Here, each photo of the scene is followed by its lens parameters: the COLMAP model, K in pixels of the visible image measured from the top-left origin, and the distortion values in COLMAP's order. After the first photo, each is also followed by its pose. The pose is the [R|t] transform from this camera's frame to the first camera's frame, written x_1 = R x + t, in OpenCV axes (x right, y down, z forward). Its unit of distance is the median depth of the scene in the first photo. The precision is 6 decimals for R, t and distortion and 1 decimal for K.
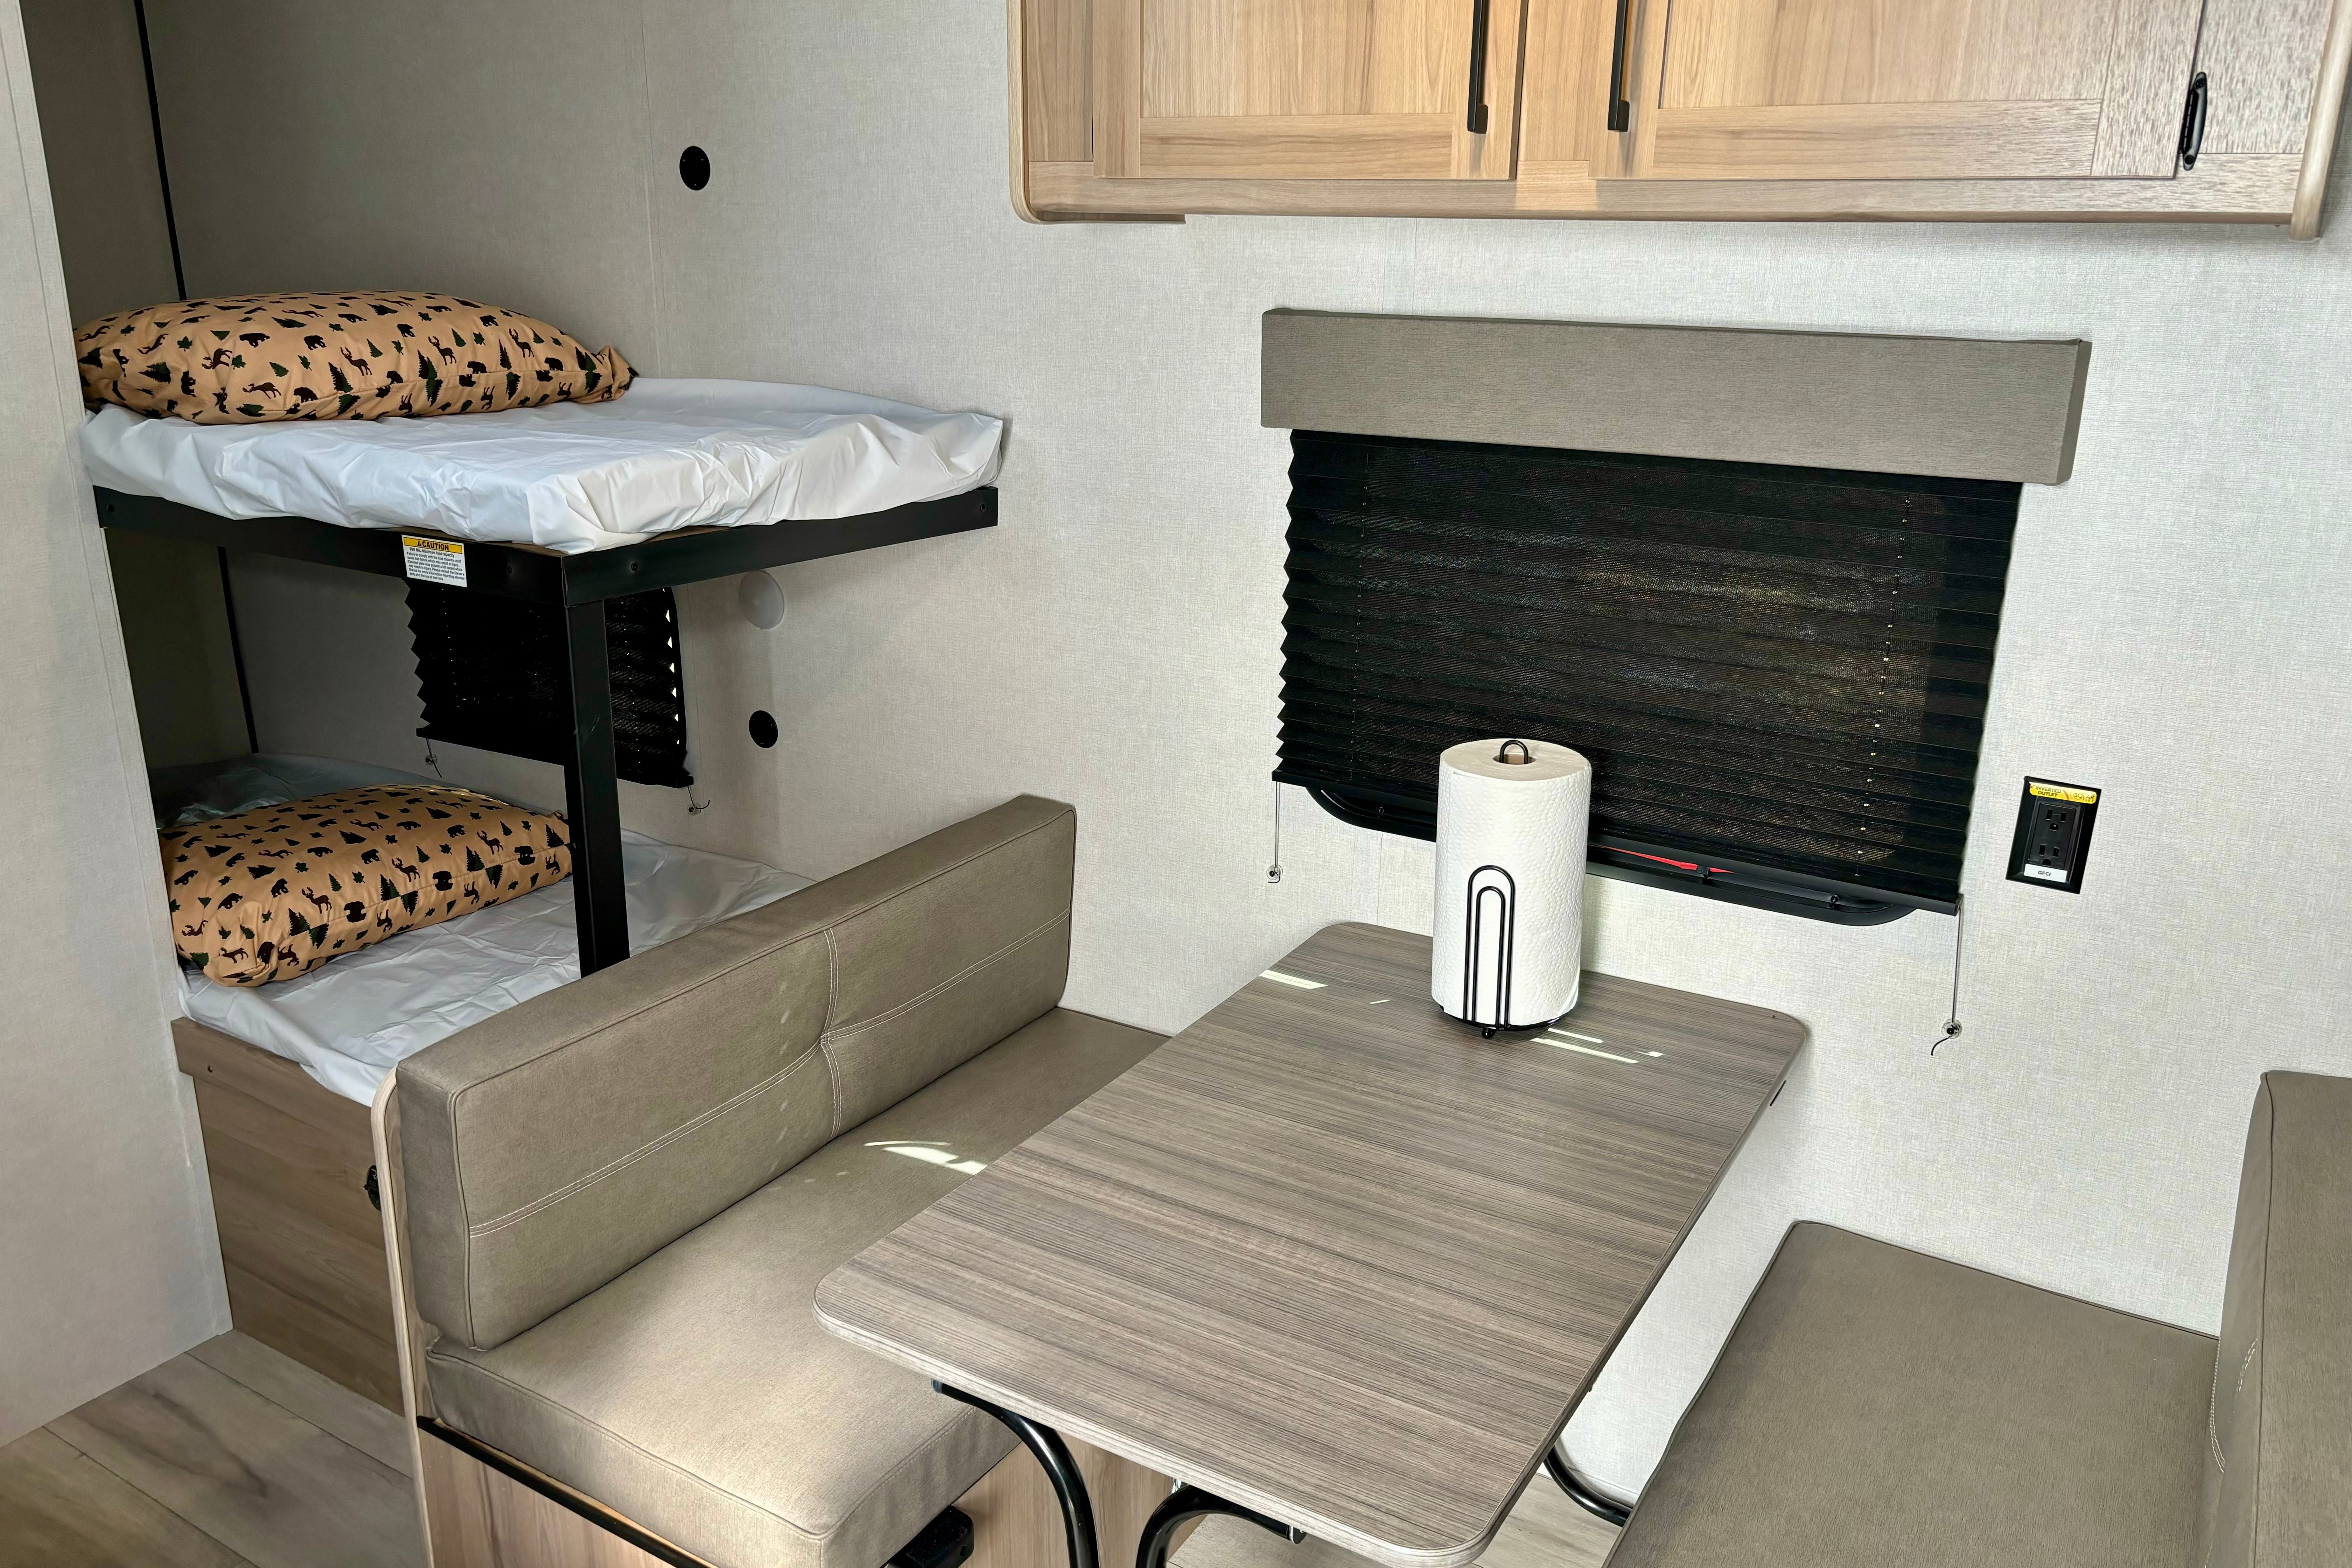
lens RADIAL K [[1809.5, 0, 1166.5], [0, 1809.5, 785.8], [0, 0, 1]] dist [0.033223, -0.002046]
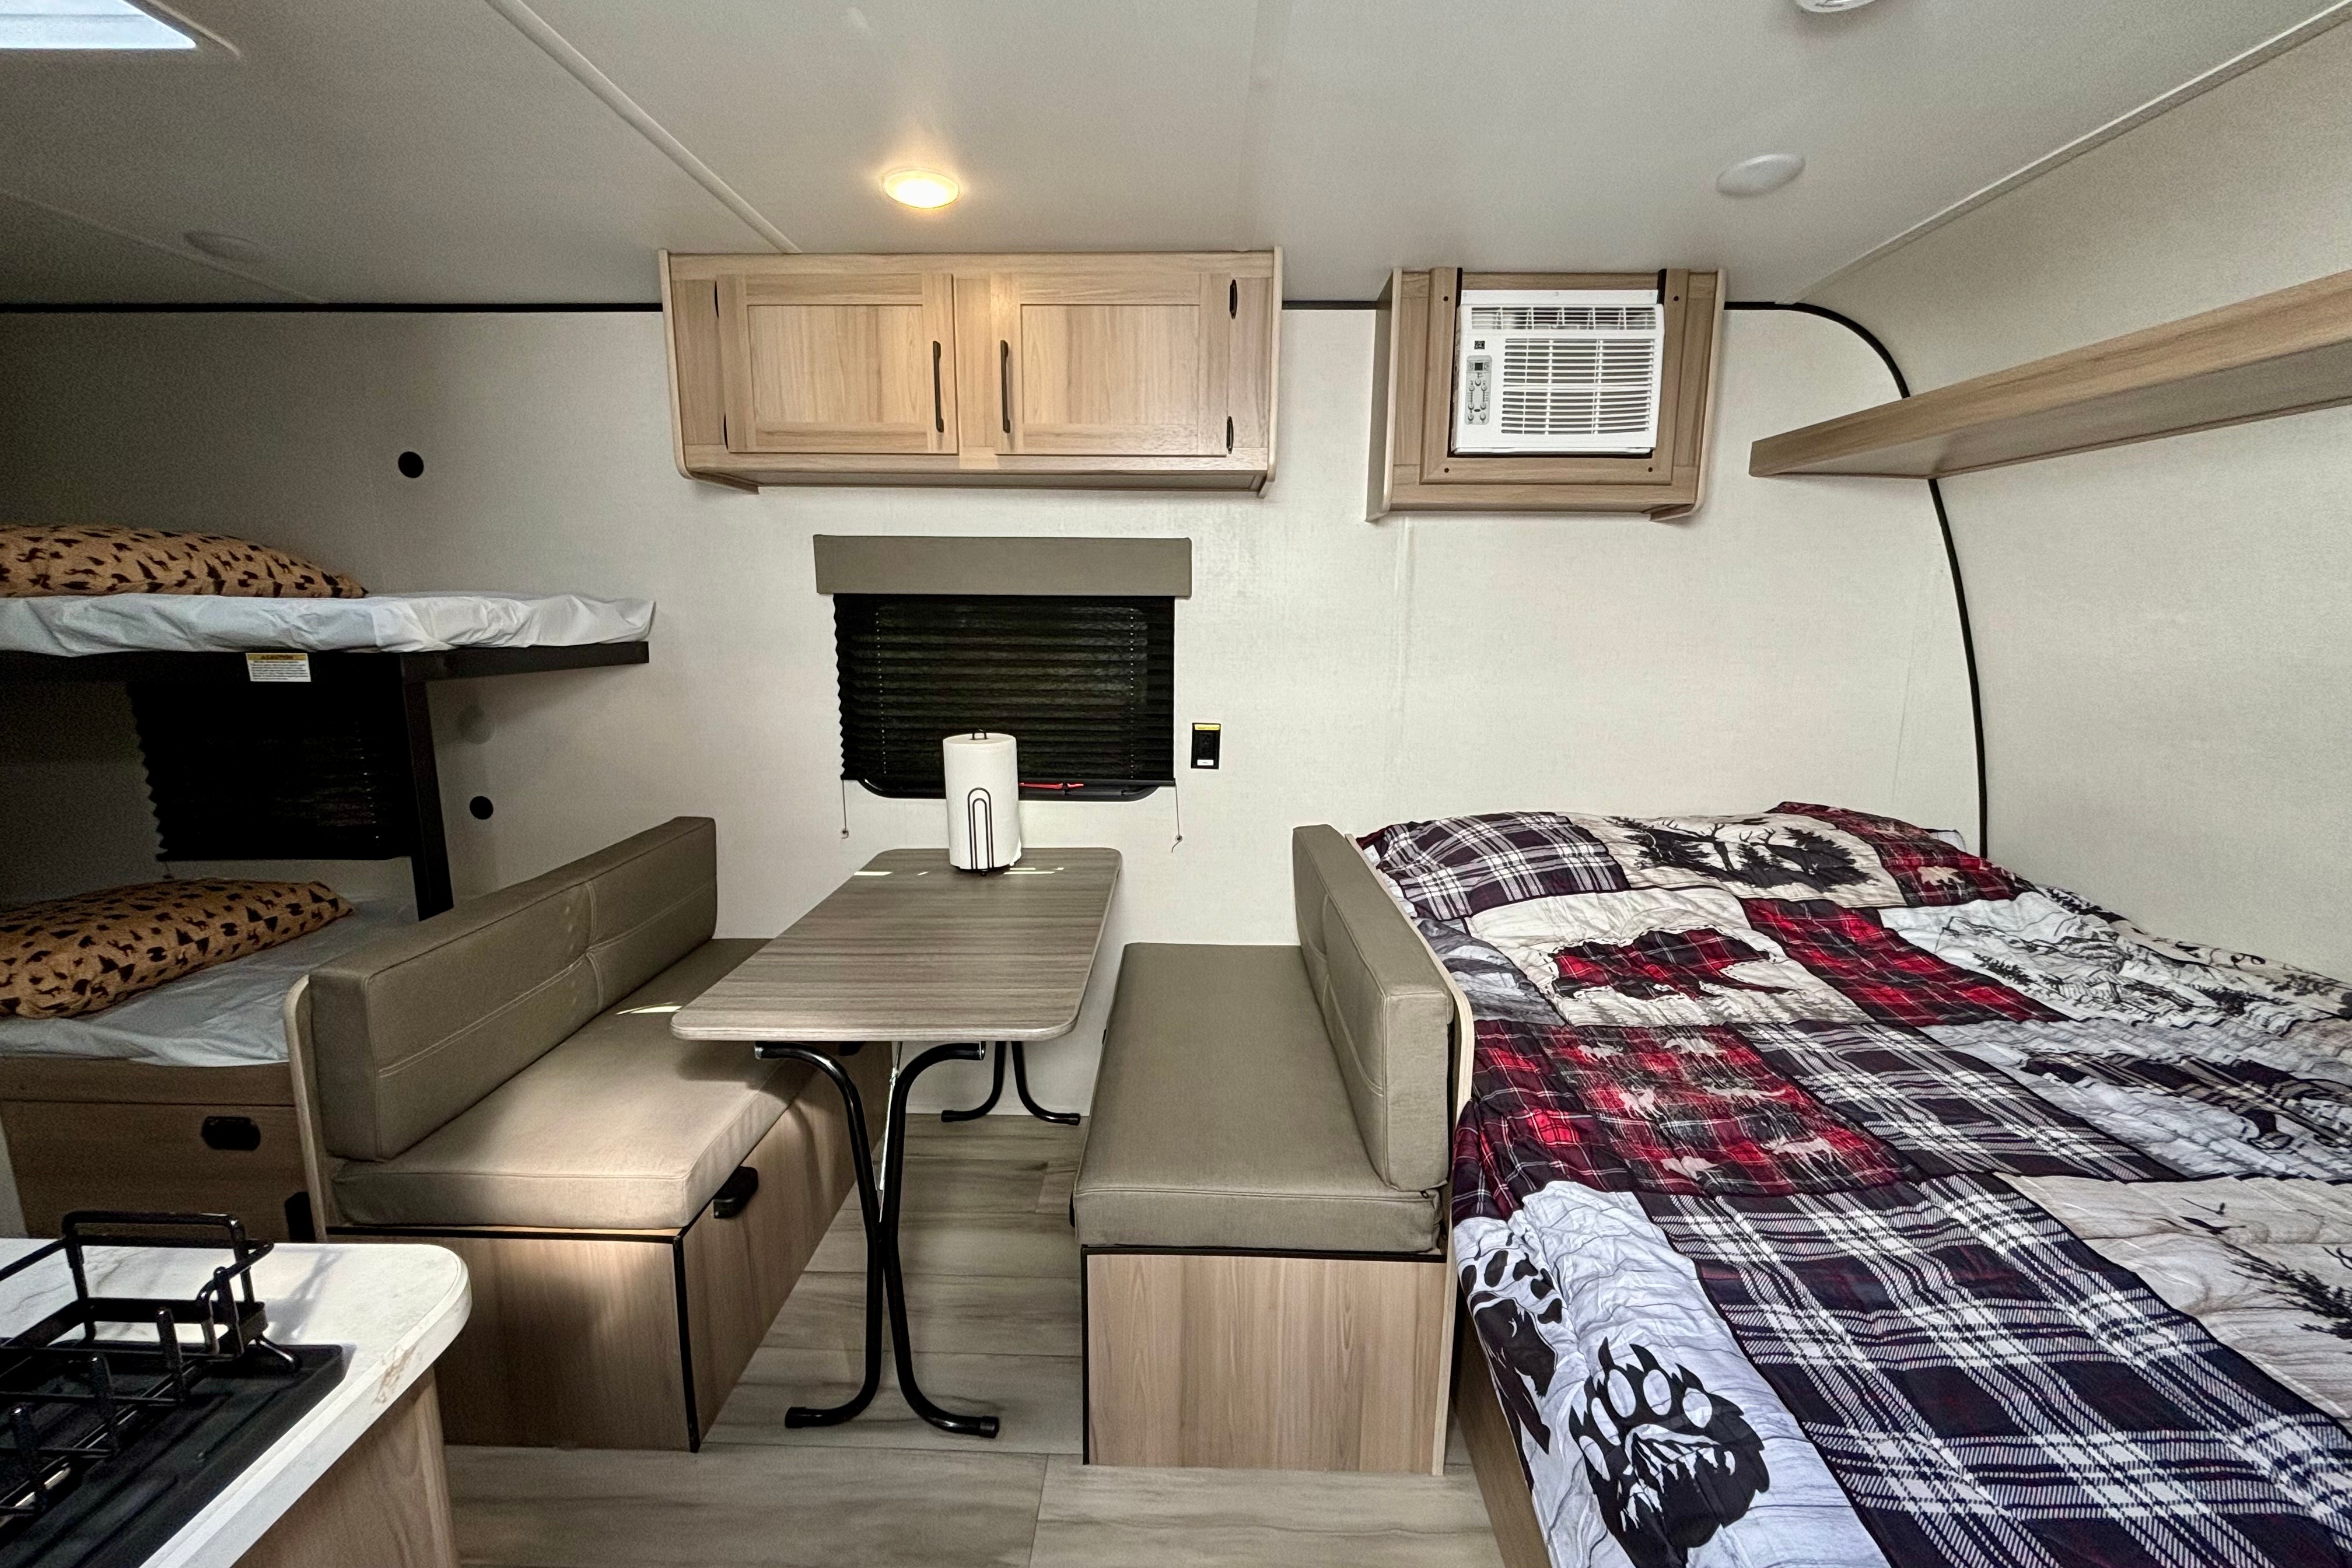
lens RADIAL K [[961.5, 0, 1173.7], [0, 961.5, 771.8], [0, 0, 1]] dist [-0.003131, 0.006558]
pose [[0.864262, -0.096414, 0.493717, -0.144454], [0.154076, 0.985026, -0.077355, 0.128444], [-0.478866, 0.142925, 0.866176, -0.048111]]
